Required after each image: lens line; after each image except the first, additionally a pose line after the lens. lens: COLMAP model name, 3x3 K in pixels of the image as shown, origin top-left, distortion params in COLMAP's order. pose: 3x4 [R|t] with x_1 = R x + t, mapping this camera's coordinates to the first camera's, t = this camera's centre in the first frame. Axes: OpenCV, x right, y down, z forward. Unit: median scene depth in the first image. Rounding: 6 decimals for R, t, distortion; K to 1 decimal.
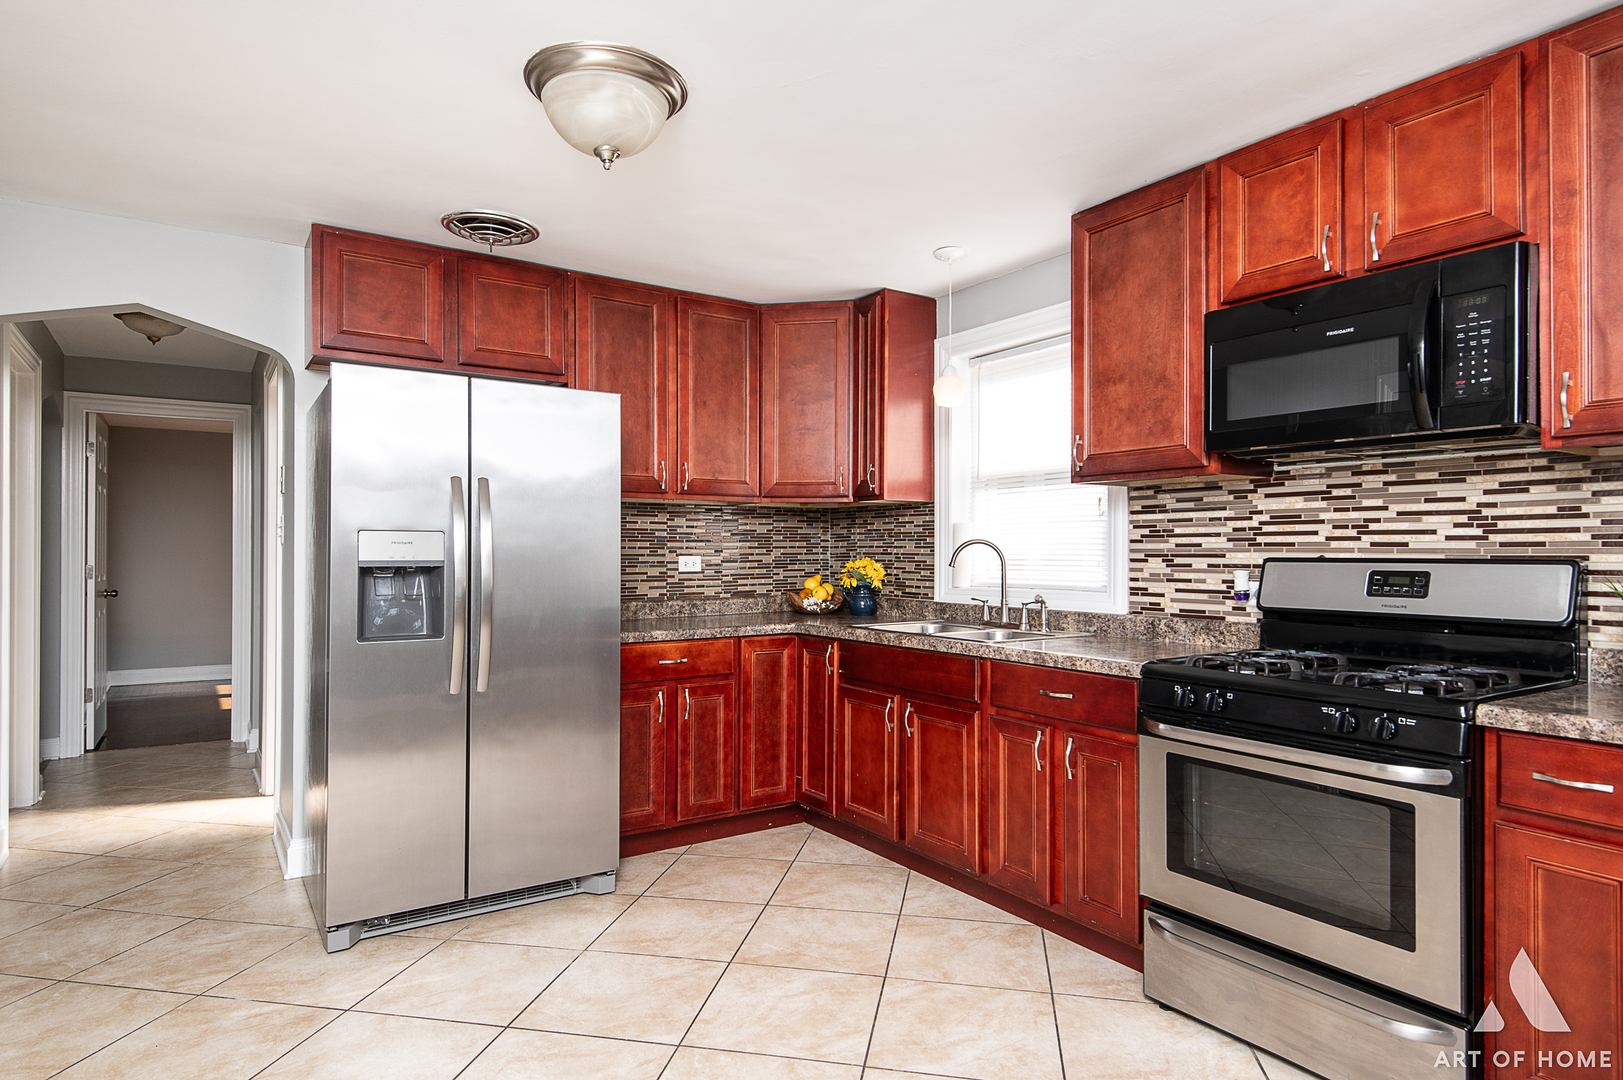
lens RADIAL K [[909.4, 0, 811.5], [0, 909.4, 540.0], [0, 0, 1]] dist [0.002917, -0.001149]
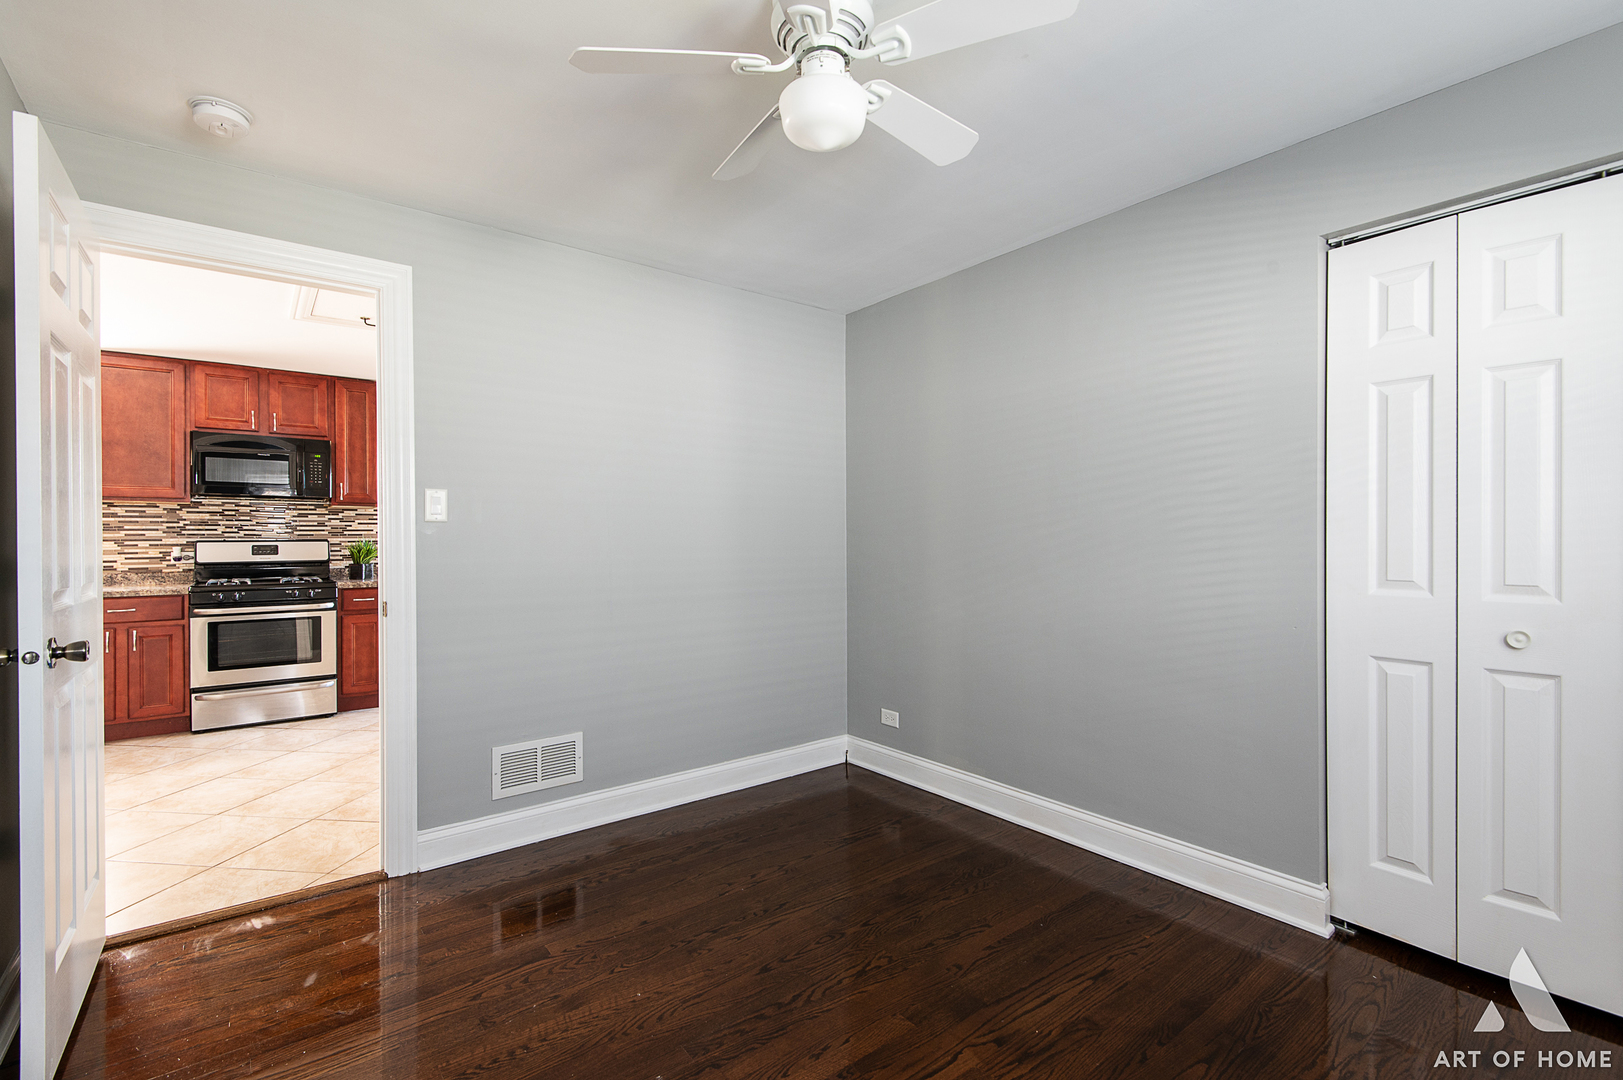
lens RADIAL K [[735.4, 0, 811.5], [0, 735.4, 540.0], [0, 0, 1]] dist [0.029329, -0.018433]
pose [[-0.059757, -0.006075, 0.998194, -1.421713], [-0.010040, 0.999935, 0.005484, -0.007457], [-0.998162, -0.009695, -0.059814, -0.394679]]
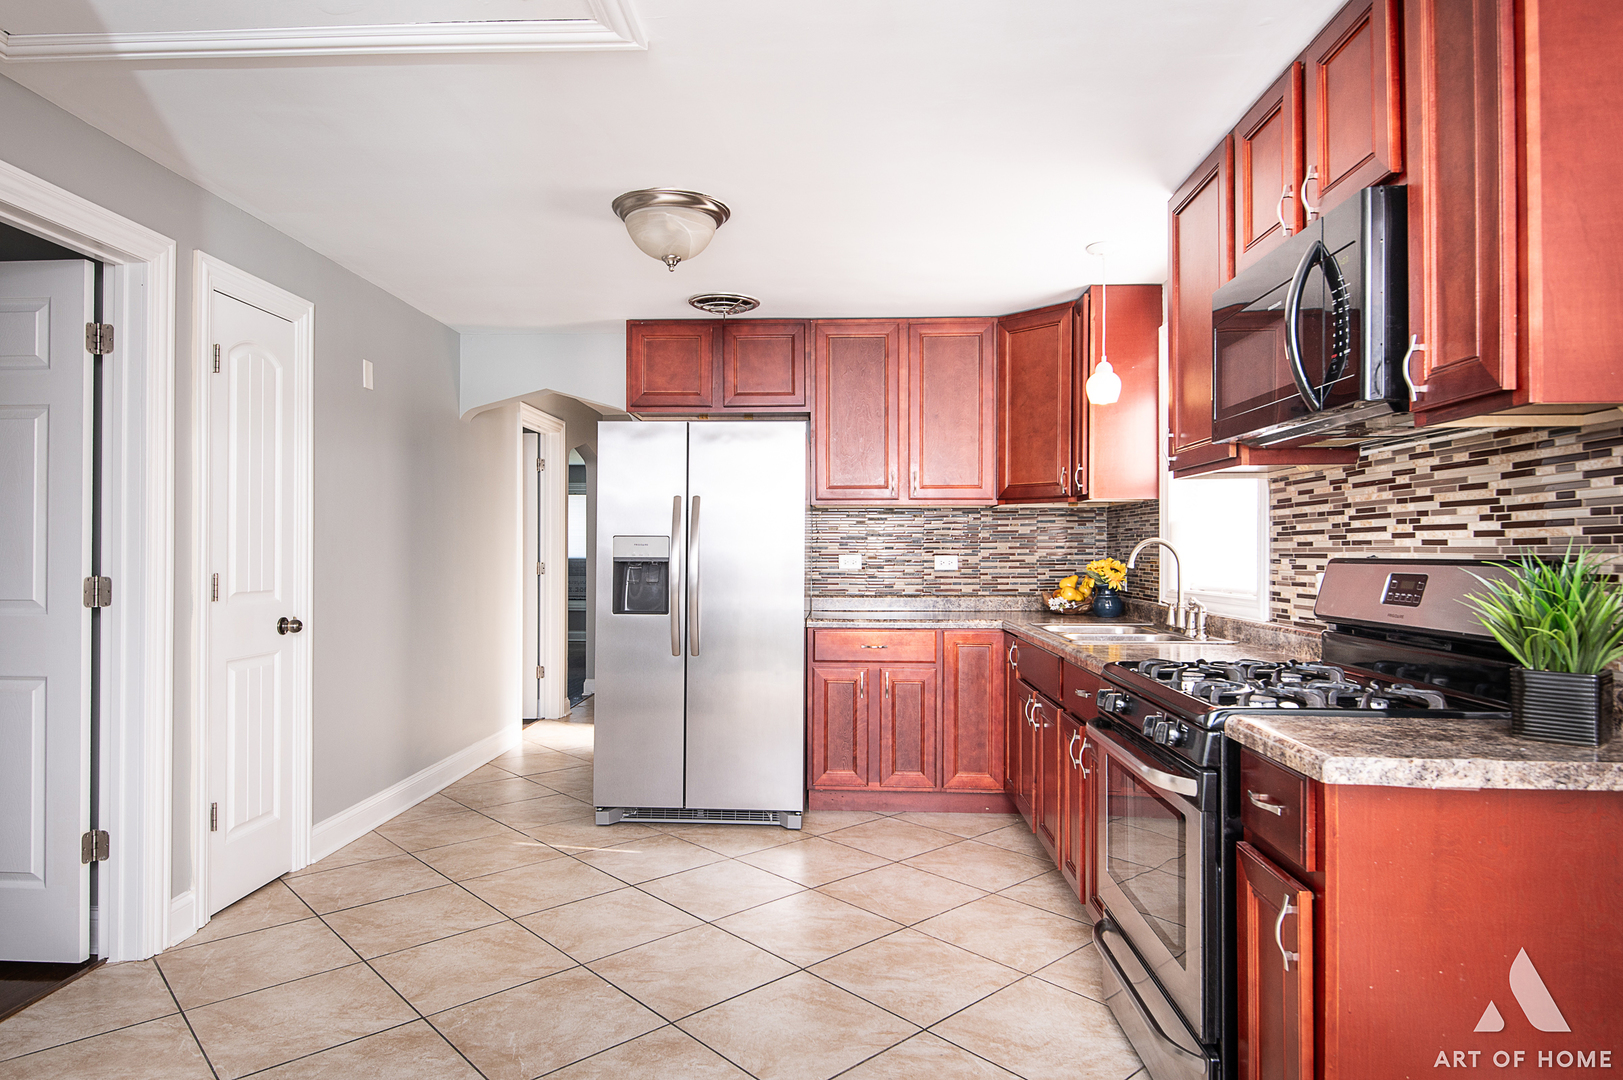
lens RADIAL K [[962.1, 0, 811.5], [0, 962.1, 540.0], [0, 0, 1]] dist [-0.001344, -0.000970]
pose [[0.800472, -0.007575, -0.599323, 0.663998], [0.007210, 0.999969, -0.003009, 0.001371], [0.599327, -0.001913, 0.800502, -0.029082]]
